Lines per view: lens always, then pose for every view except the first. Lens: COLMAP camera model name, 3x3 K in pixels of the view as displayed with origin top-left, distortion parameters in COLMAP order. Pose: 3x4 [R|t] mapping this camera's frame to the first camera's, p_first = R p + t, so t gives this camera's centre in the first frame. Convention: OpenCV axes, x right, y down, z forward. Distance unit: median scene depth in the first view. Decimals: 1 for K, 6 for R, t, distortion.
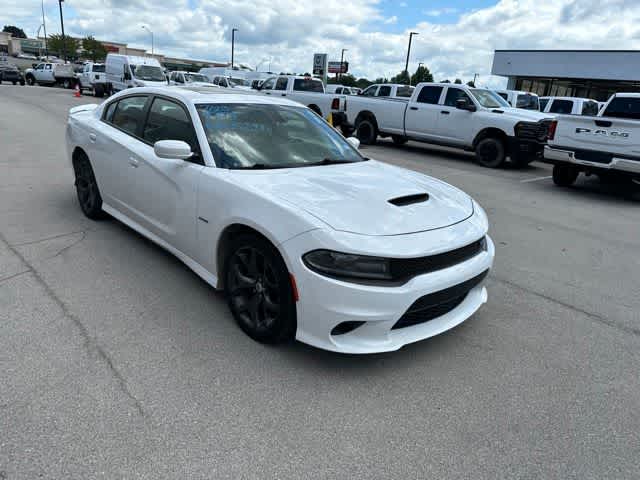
lens RADIAL K [[450.1, 0, 318.8], [0, 450.1, 237.4], [0, 0, 1]] dist [0.023685, -0.027353]
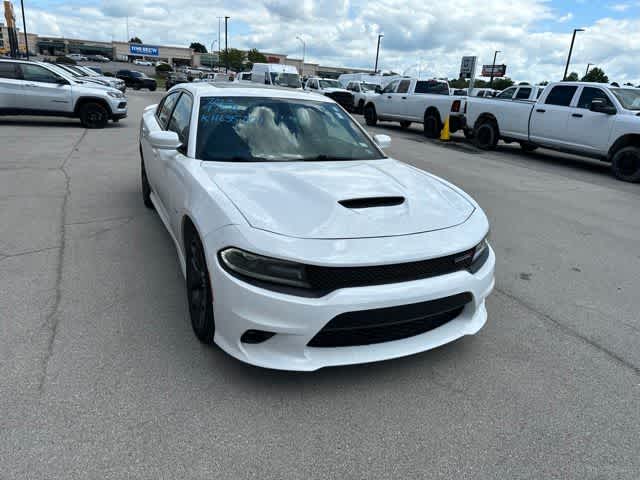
lens RADIAL K [[450.1, 0, 317.5], [0, 450.1, 238.9], [0, 0, 1]] dist [0.023685, -0.027353]
pose [[0.950277, 0.085880, -0.299329, 0.128623], [-0.088862, 0.996037, 0.003661, -0.002381], [0.298457, 0.023120, 0.954143, 0.051898]]
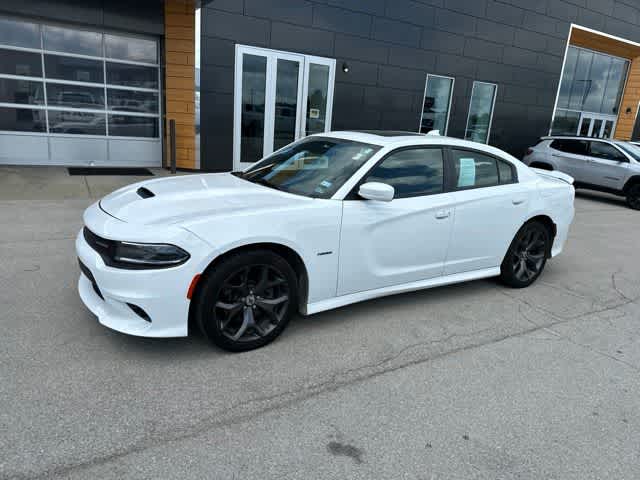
lens RADIAL K [[450.1, 0, 318.5], [0, 450.1, 240.1], [0, 0, 1]] dist [0.023685, -0.027353]
pose [[-0.179154, 0.164325, -0.970001, 0.433810], [-0.390347, 0.893152, 0.223401, -0.140173], [0.903069, 0.418660, -0.095868, 0.543117]]
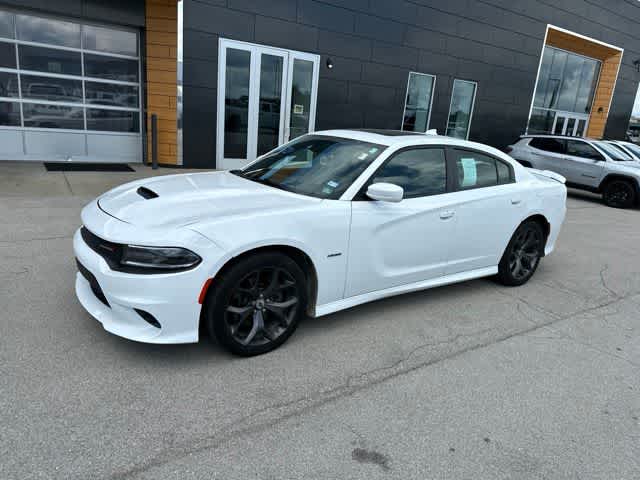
lens RADIAL K [[450.1, 0, 318.4], [0, 450.1, 239.8], [0, 0, 1]] dist [0.023685, -0.027353]
pose [[-0.126664, 0.173909, -0.976582, 0.431580], [-0.399137, 0.892359, 0.210679, -0.132471], [0.908100, 0.416475, -0.043617, 0.515639]]
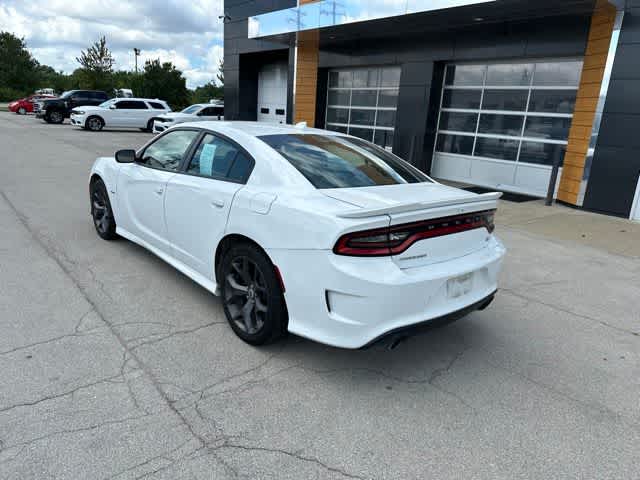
lens RADIAL K [[450.1, 0, 315.7], [0, 450.1, 240.6], [0, 0, 1]] dist [0.023685, -0.027353]
pose [[-0.989097, -0.147093, -0.007158, -0.187952], [-0.126004, 0.820126, 0.558137, -0.350856], [-0.076228, 0.552954, -0.829718, 1.005633]]
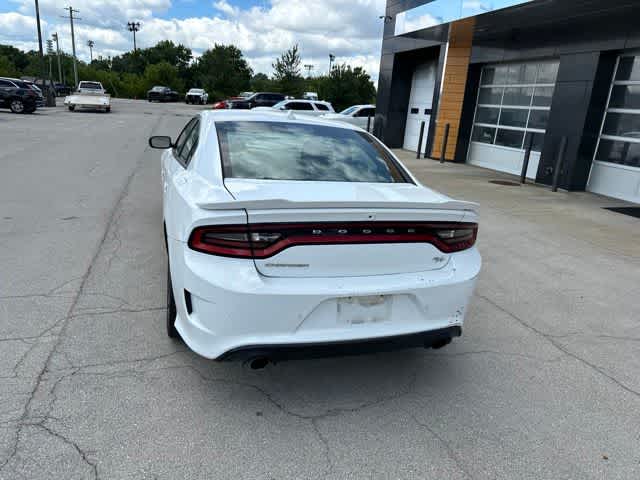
lens RADIAL K [[450.1, 0, 316.1], [0, 450.1, 238.5], [0, 0, 1]] dist [0.023685, -0.027353]
pose [[-0.896832, -0.259723, 0.358100, -0.363762], [-0.007494, 0.818307, 0.574732, -0.337352], [-0.442307, 0.512755, -0.735831, 0.923123]]
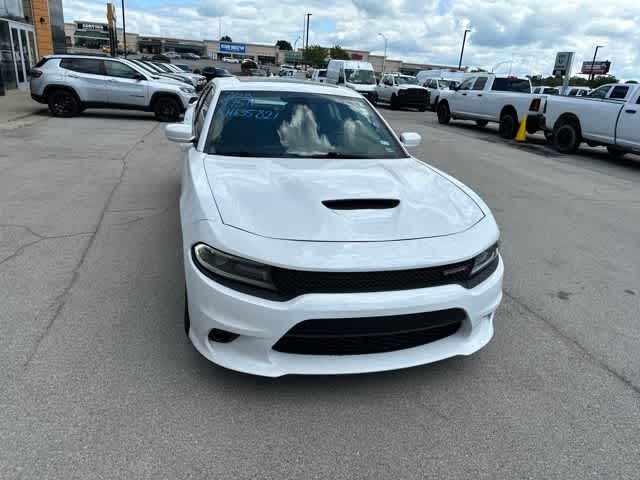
lens RADIAL K [[450.1, 0, 317.7], [0, 450.1, 242.6], [0, 0, 1]] dist [0.023685, -0.027353]
pose [[0.883238, 0.146109, -0.445580, 0.176432], [-0.145784, 0.988689, 0.035223, -0.011094], [0.445687, 0.033848, 0.894549, 0.086940]]
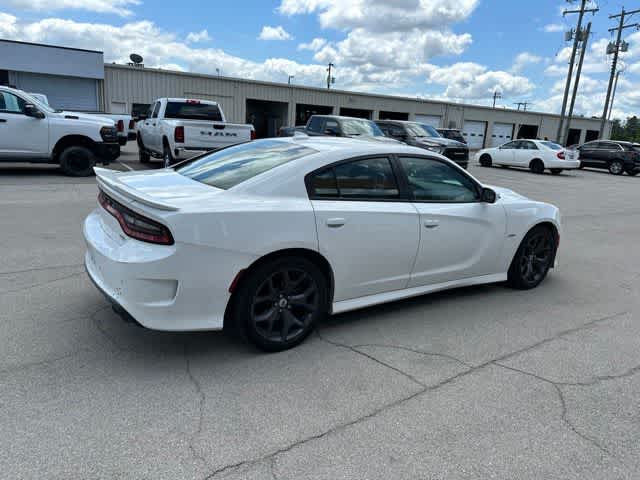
lens RADIAL K [[450.1, 0, 318.4], [0, 450.1, 240.4], [0, 0, 1]] dist [0.023685, -0.027353]
pose [[0.175046, -0.314129, 0.933103, -0.629042], [0.261998, 0.928426, 0.263405, -0.208235], [-0.949061, 0.198363, 0.244819, 0.454909]]
